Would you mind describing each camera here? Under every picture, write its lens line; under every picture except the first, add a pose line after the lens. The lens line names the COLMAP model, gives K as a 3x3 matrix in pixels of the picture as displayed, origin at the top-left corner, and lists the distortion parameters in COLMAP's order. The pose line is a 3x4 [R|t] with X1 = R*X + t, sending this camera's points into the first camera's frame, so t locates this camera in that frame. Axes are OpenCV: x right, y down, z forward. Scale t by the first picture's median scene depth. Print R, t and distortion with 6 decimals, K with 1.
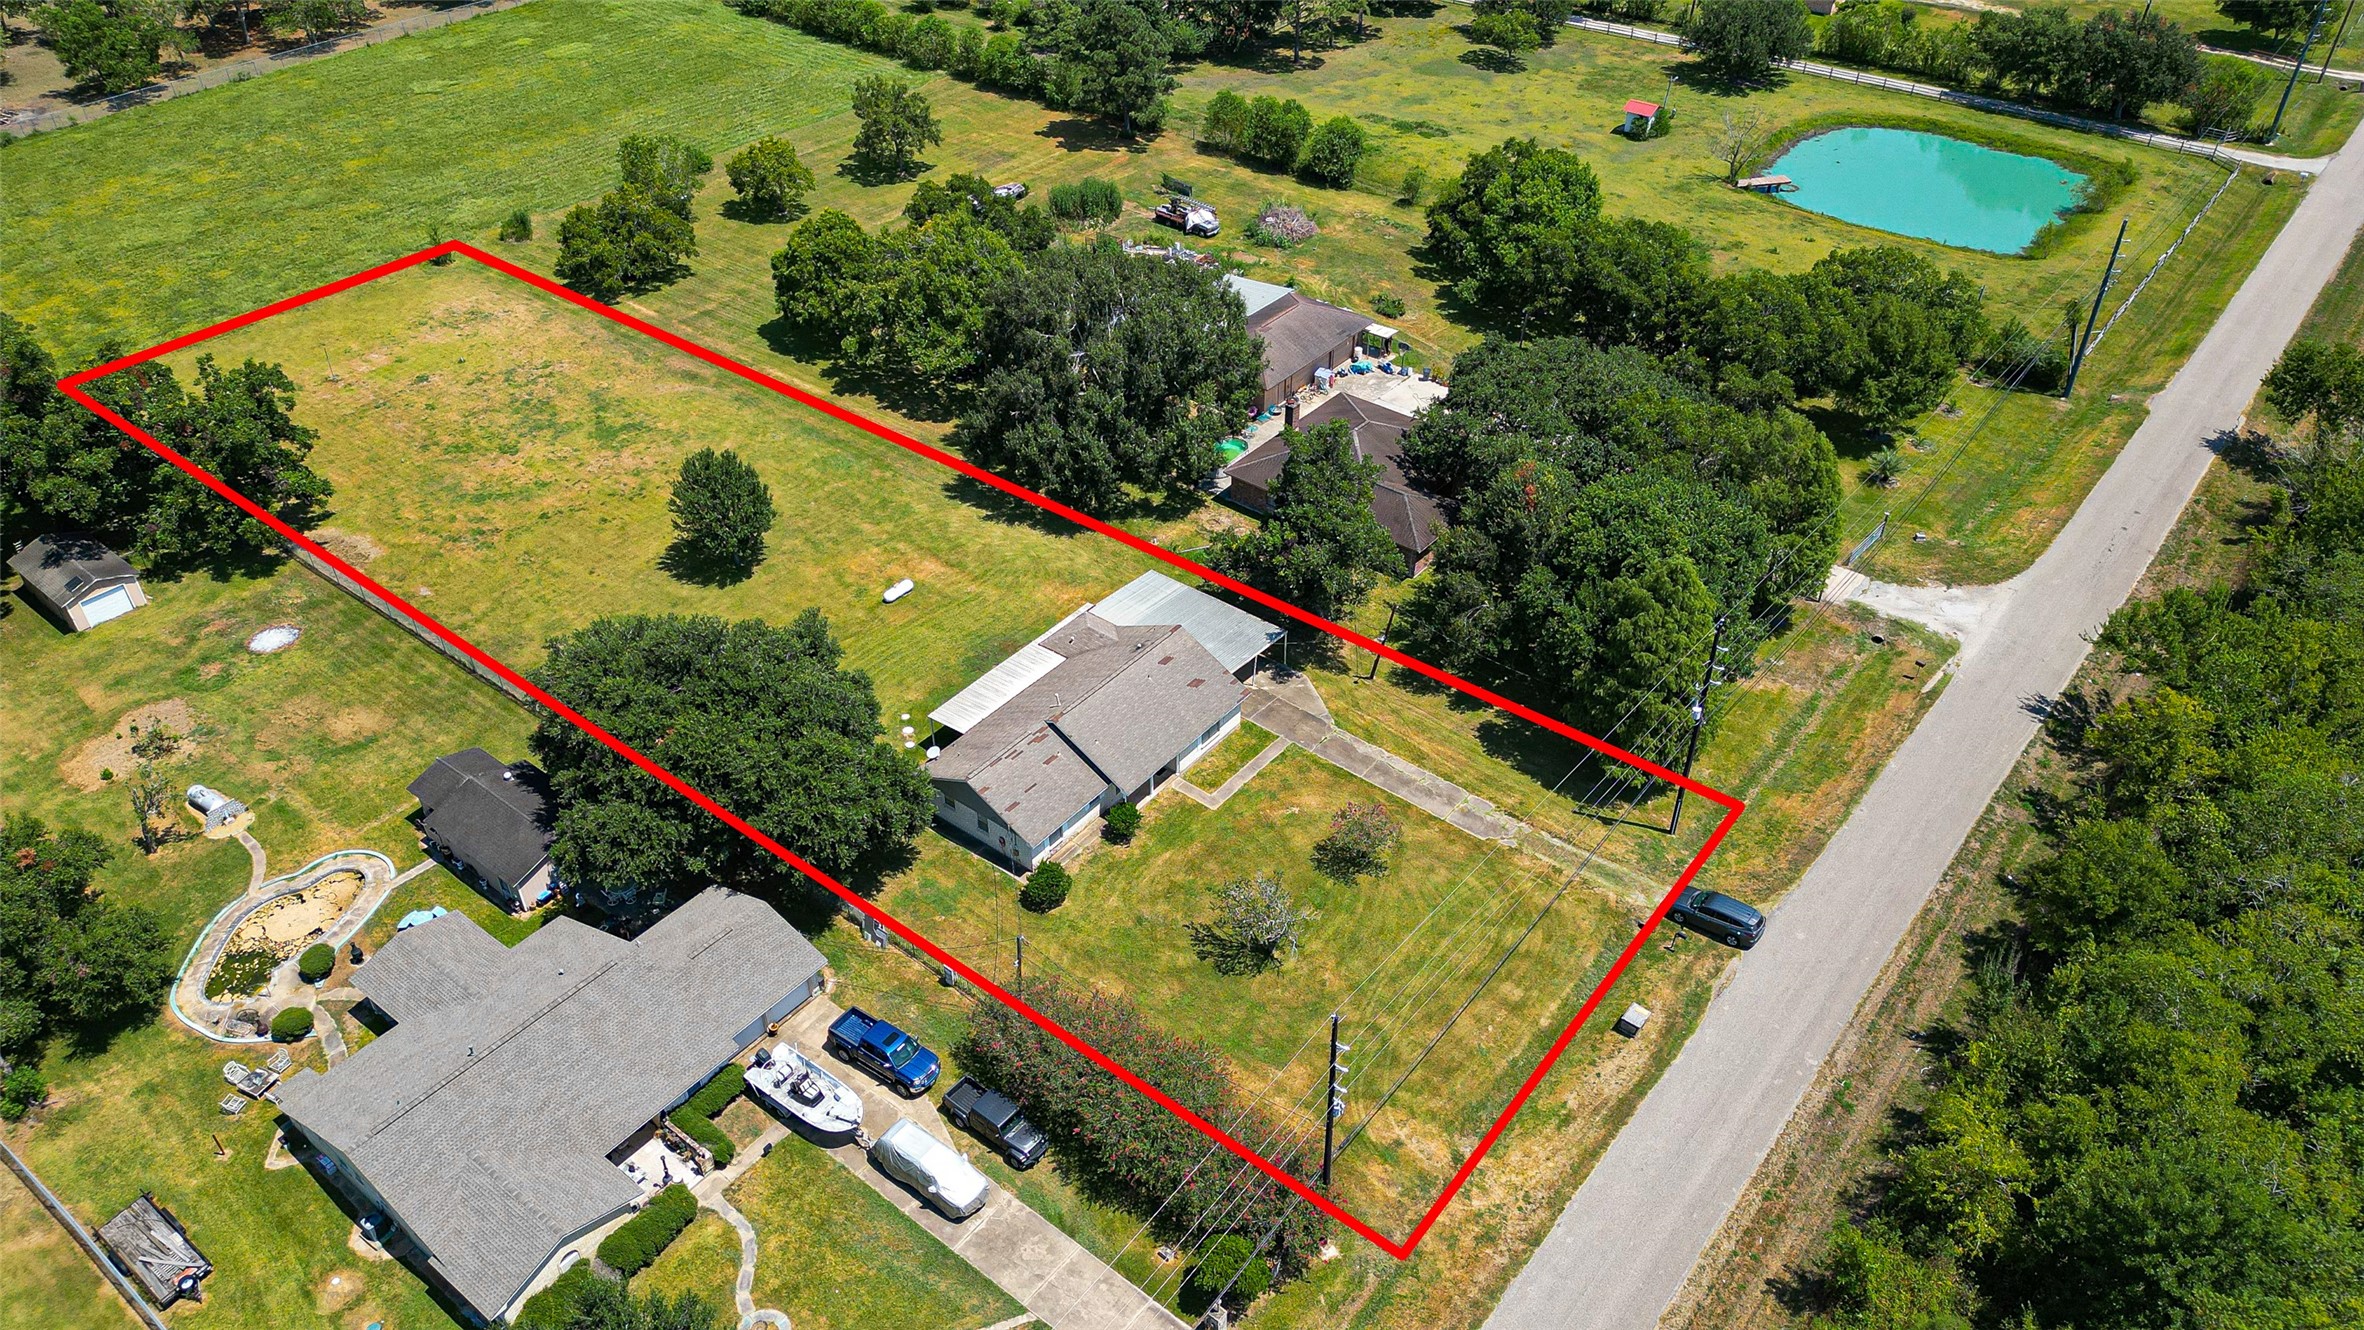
lens RADIAL K [[1663.6, 0, 1182.0], [0, 1663.6, 665.0], [0, 0, 1]] dist [0.086042, -0.101619]
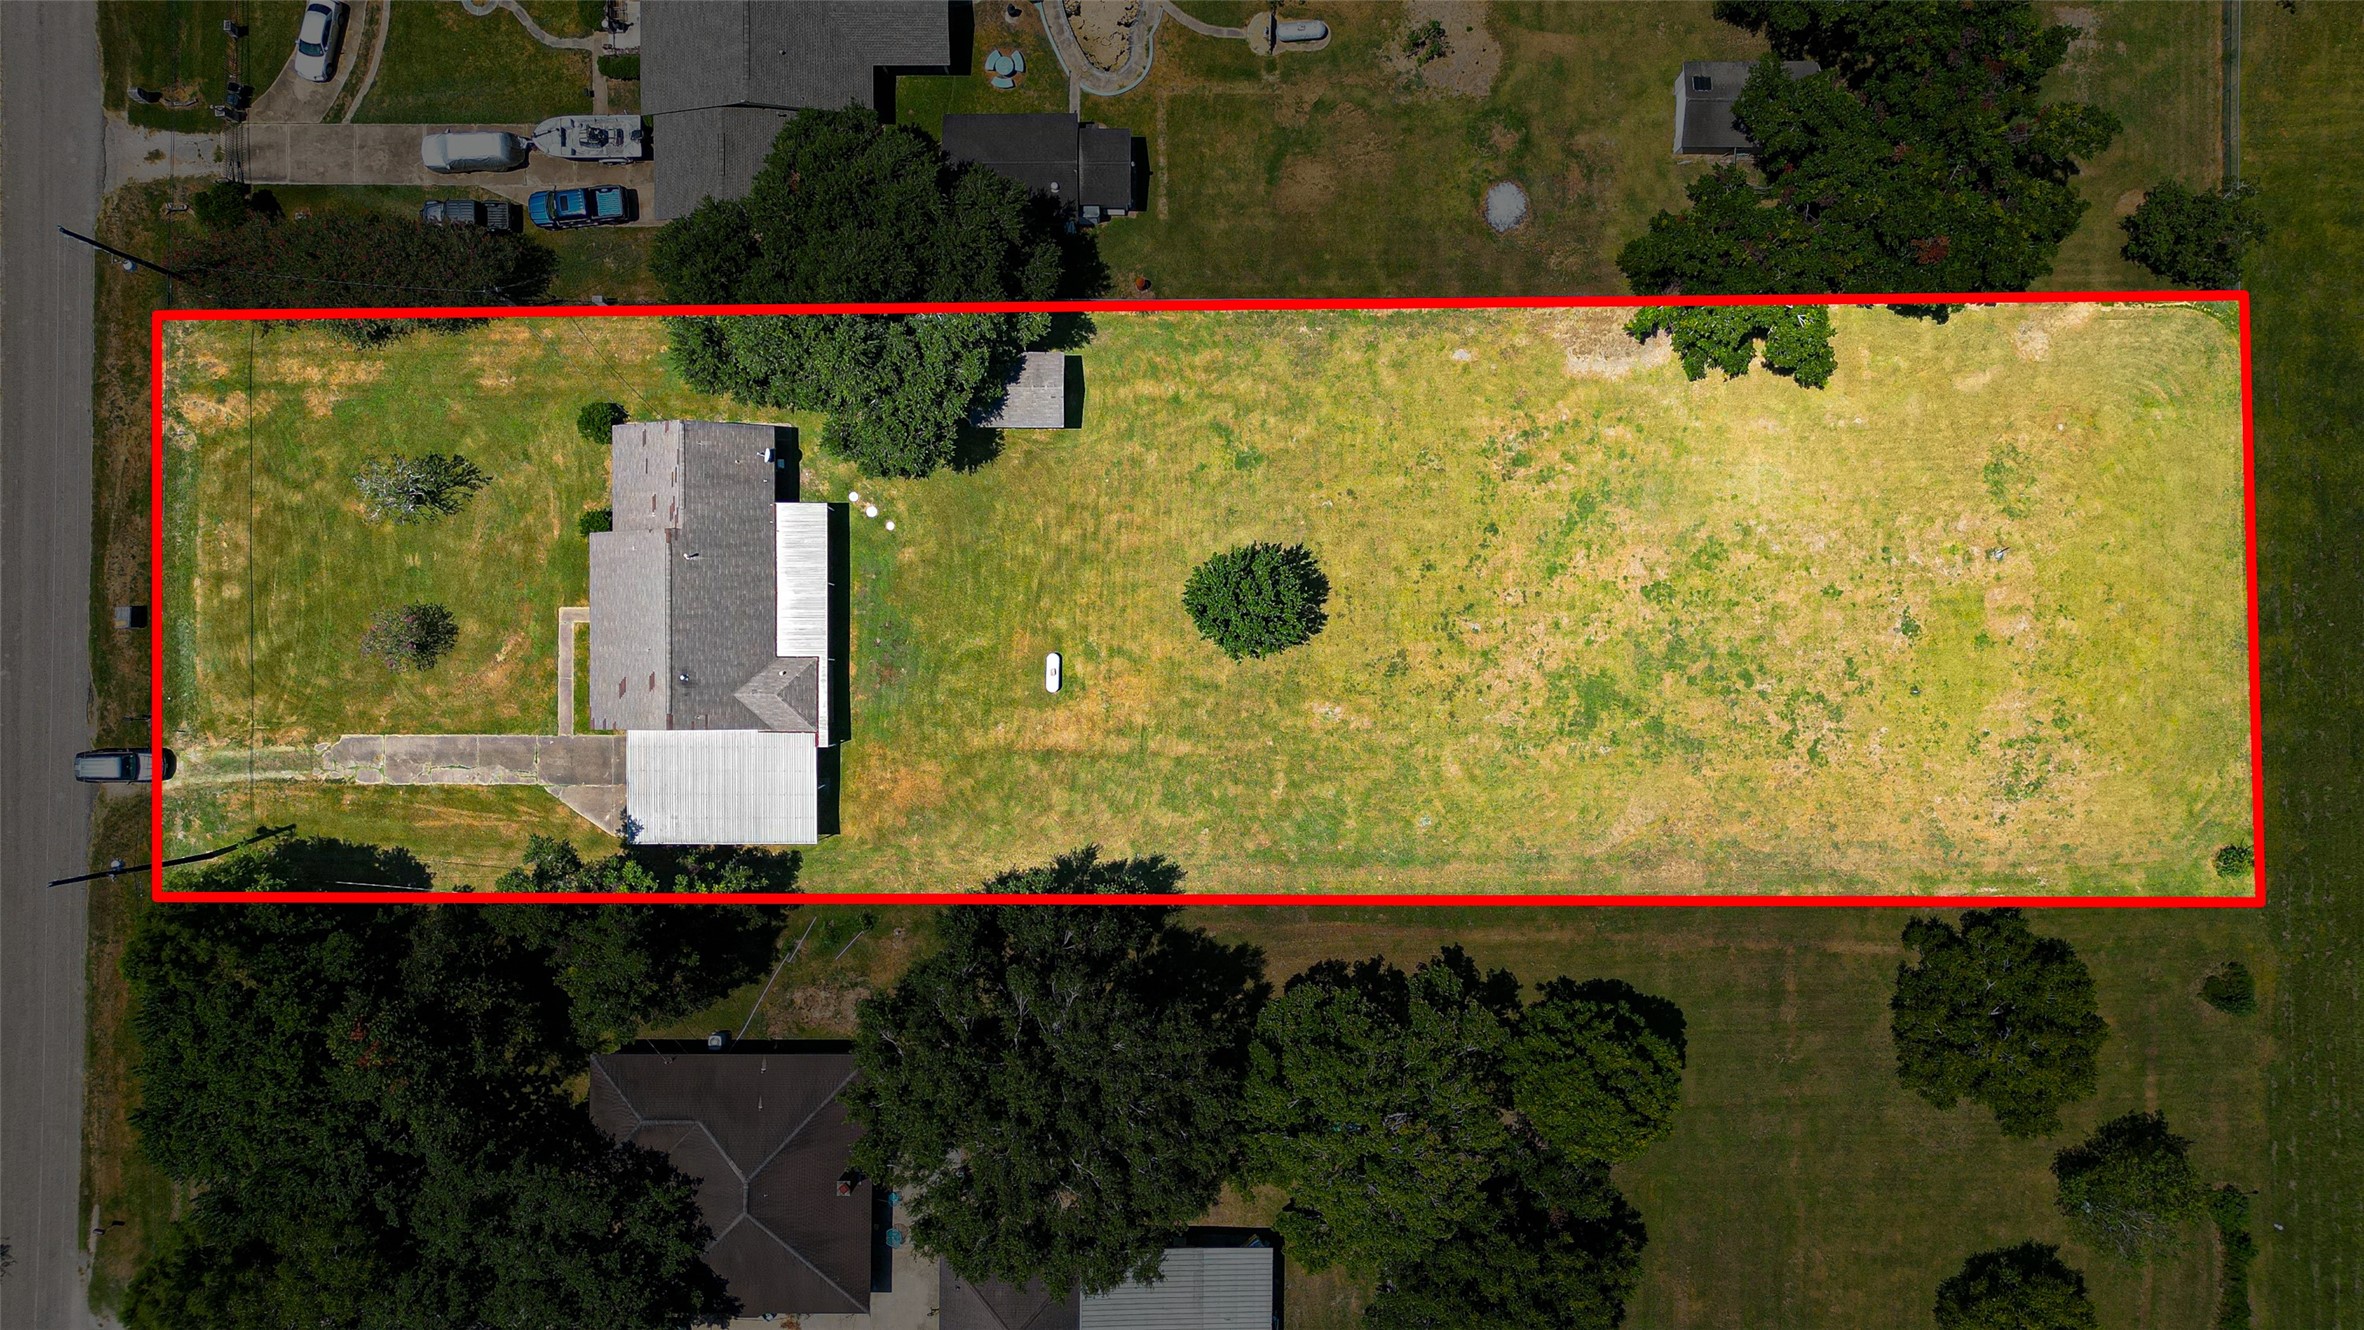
lens RADIAL K [[1663.6, 0, 1182.0], [0, 1663.6, 665.0], [0, 0, 1]] dist [0.086042, -0.101619]
pose [[-0.784533, 0.620084, 0.001927, -0.262919], [-0.372118, -0.473286, 0.798454, -0.903335], [0.496020, 0.625696, 0.602053, 0.558278]]
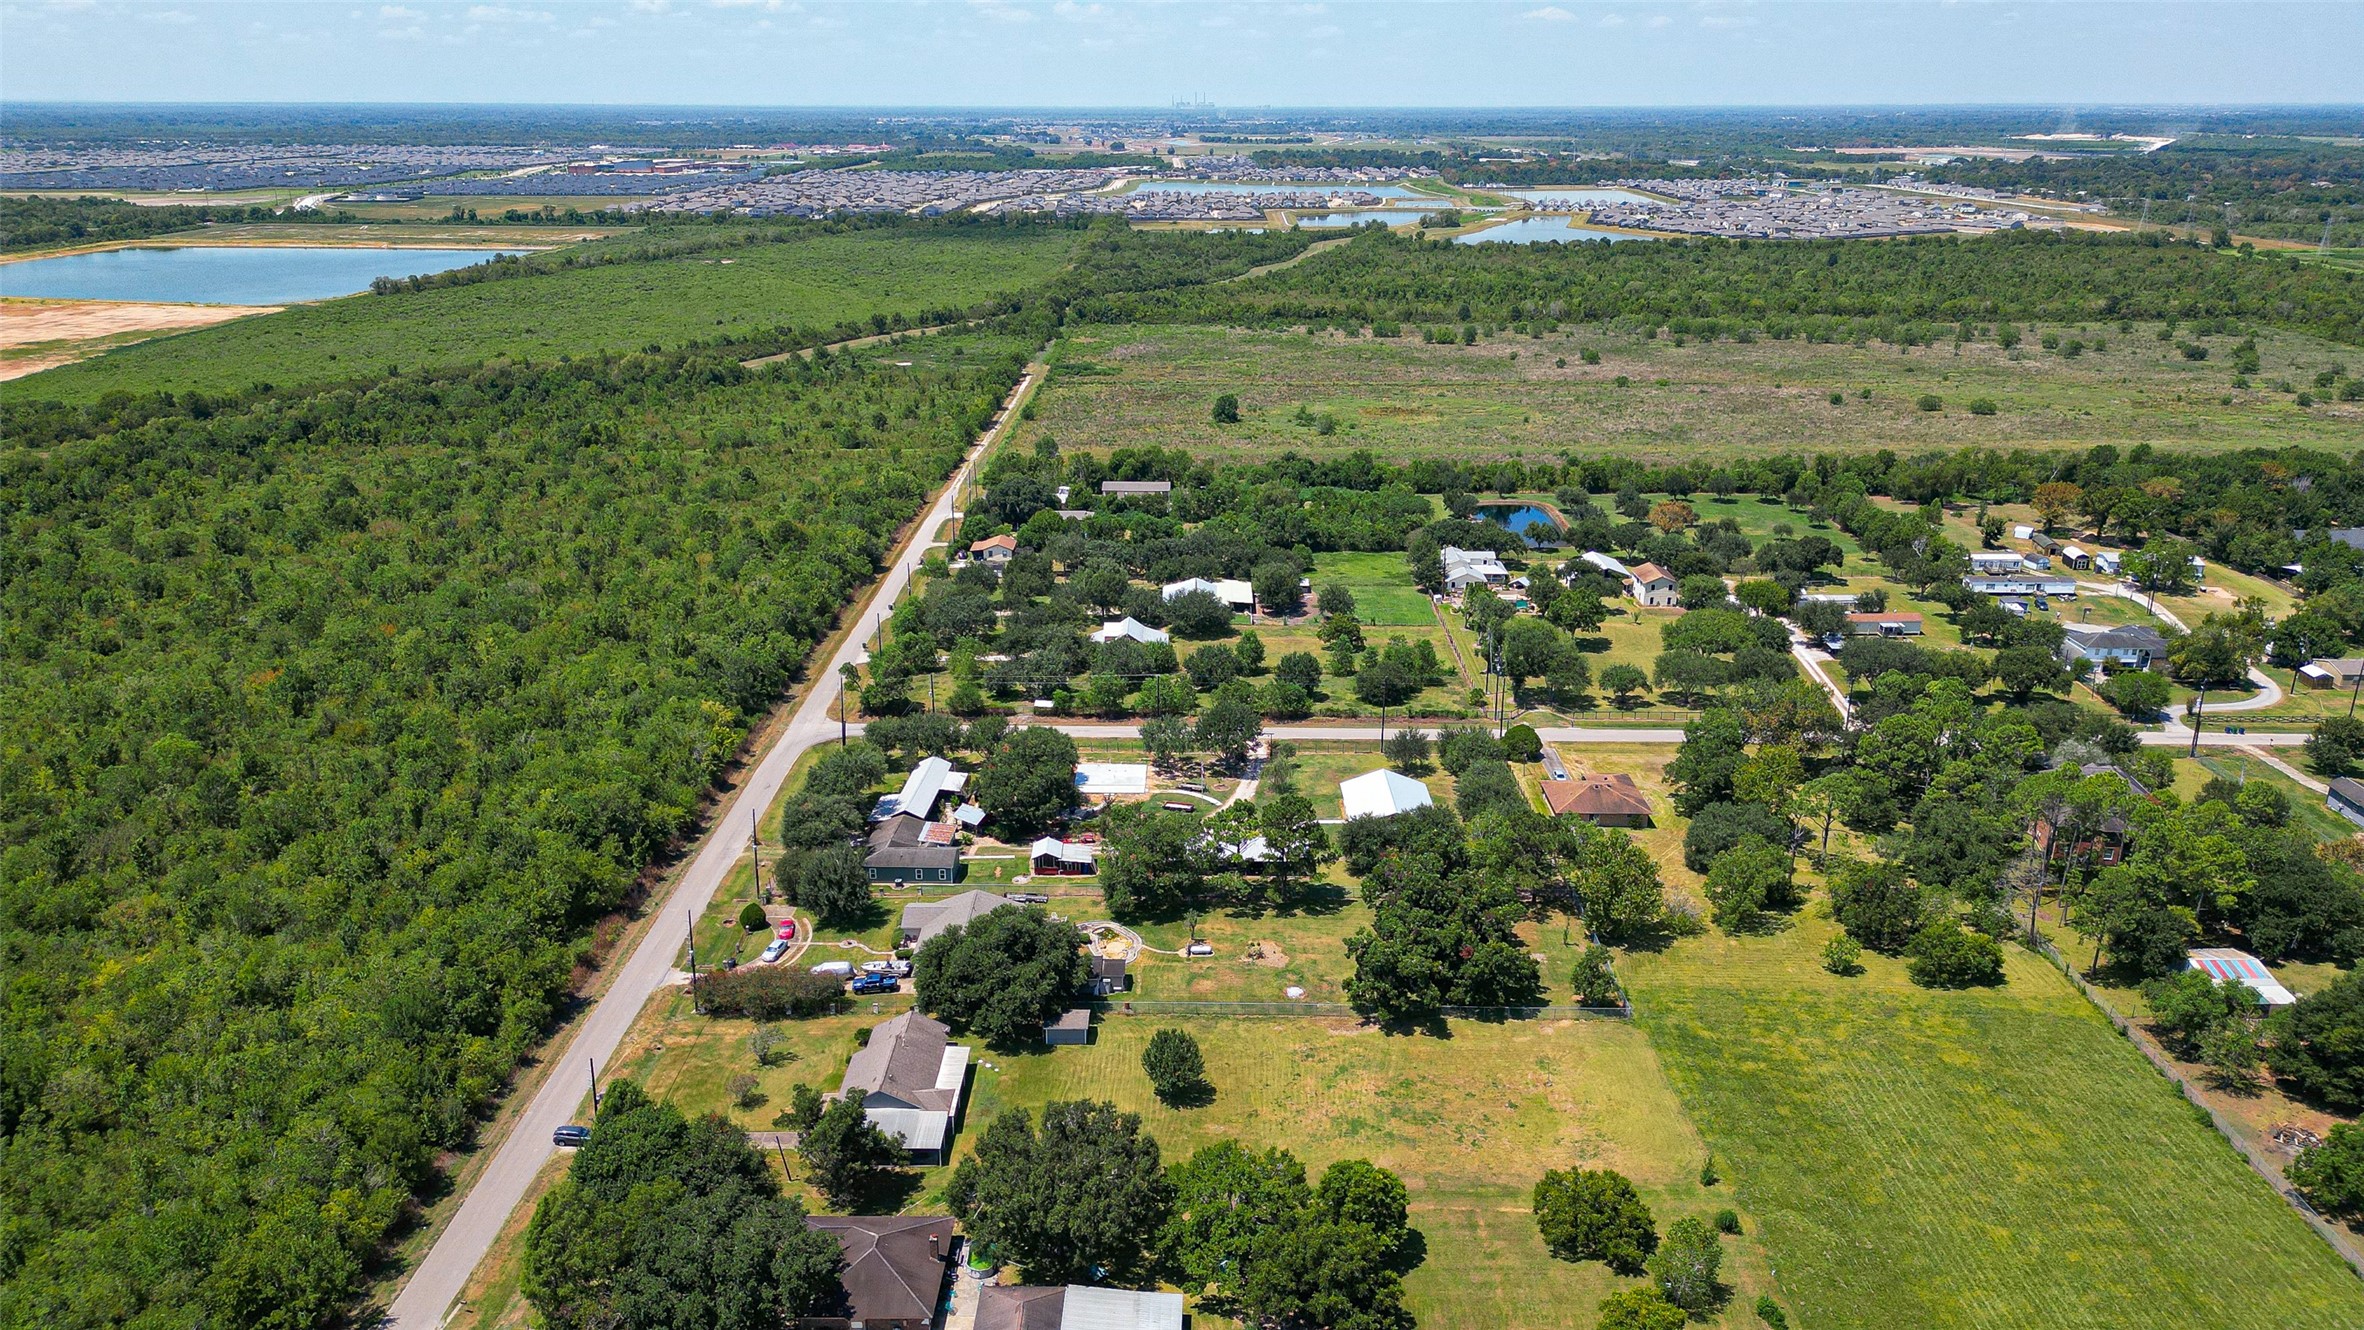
lens RADIAL K [[1663.6, 0, 1182.0], [0, 1663.6, 665.0], [0, 0, 1]] dist [0.086042, -0.101619]
pose [[-0.790976, 0.196998, -0.579266, 0.748358], [-0.374047, 0.593535, 0.712604, -1.831758], [0.484196, 0.780325, -0.395785, 1.578131]]
